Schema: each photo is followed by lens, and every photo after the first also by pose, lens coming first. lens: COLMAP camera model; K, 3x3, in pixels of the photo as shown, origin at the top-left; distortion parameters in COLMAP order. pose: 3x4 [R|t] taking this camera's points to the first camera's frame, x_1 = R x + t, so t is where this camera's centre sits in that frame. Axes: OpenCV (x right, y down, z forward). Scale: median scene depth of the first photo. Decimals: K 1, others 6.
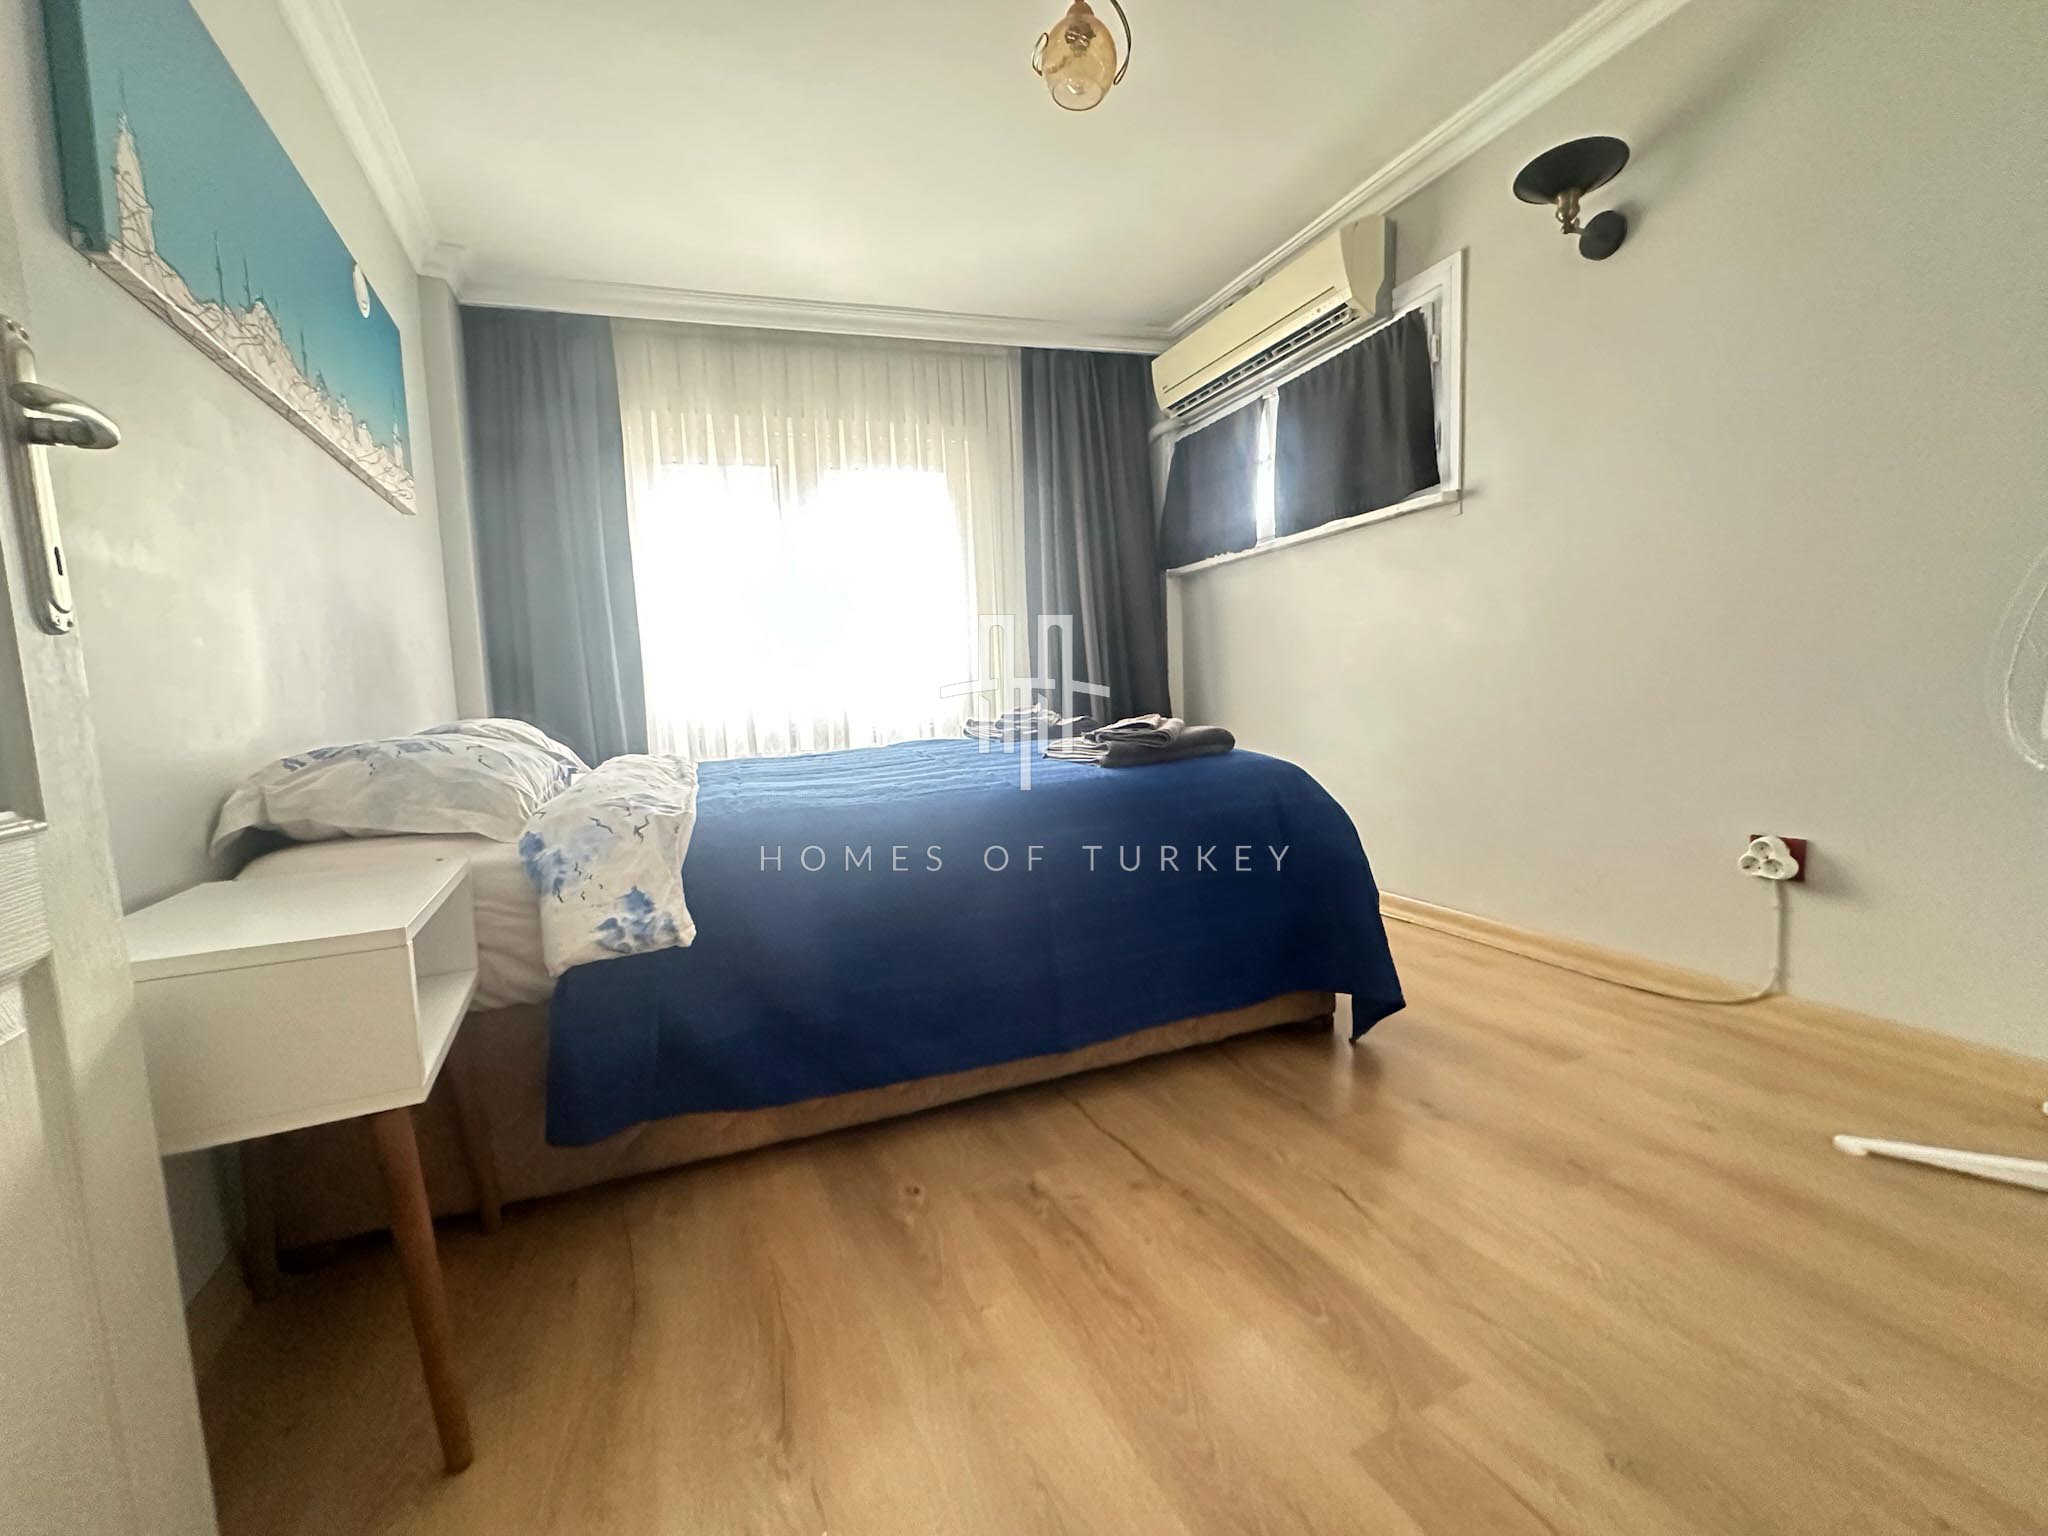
lens RADIAL K [[810.0, 0, 1027.2], [0, 810.0, 769.8], [0, 0, 1]] dist [0.002064, -0.000122]
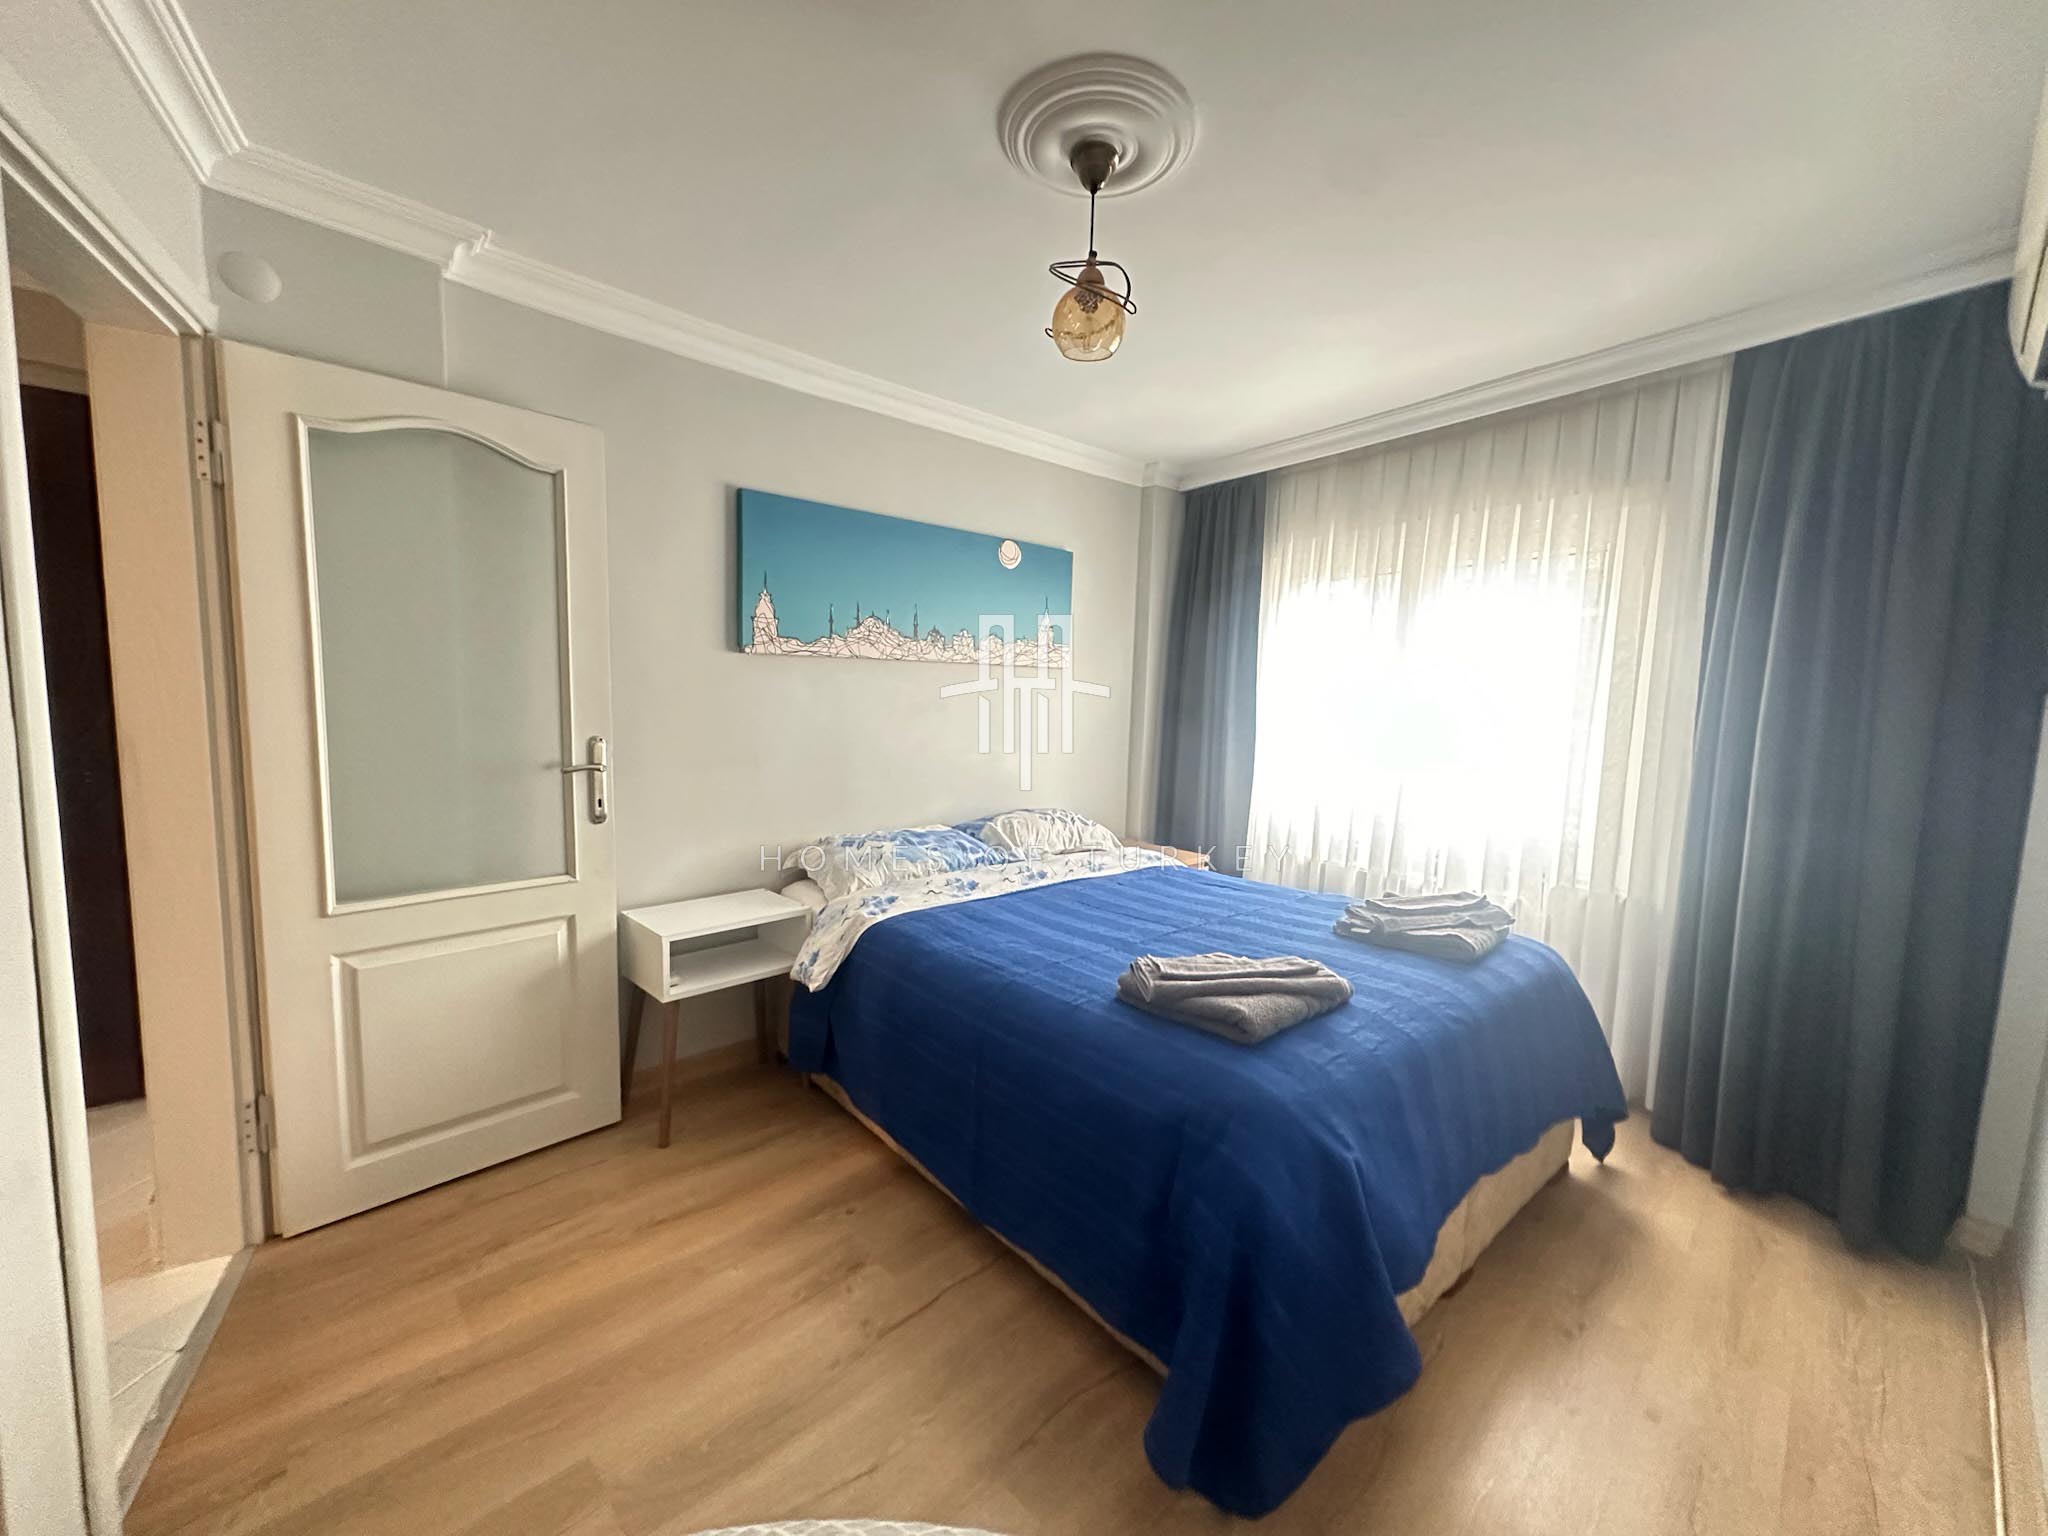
lens RADIAL K [[810.0, 0, 1027.2], [0, 810.0, 769.8], [0, 0, 1]] dist [0.002064, -0.000122]
pose [[0.330660, 0.146233, -0.932352, 0.607795], [-0.134976, 0.985094, 0.106636, -0.237792], [0.934048, 0.090585, 0.345469, 0.349852]]
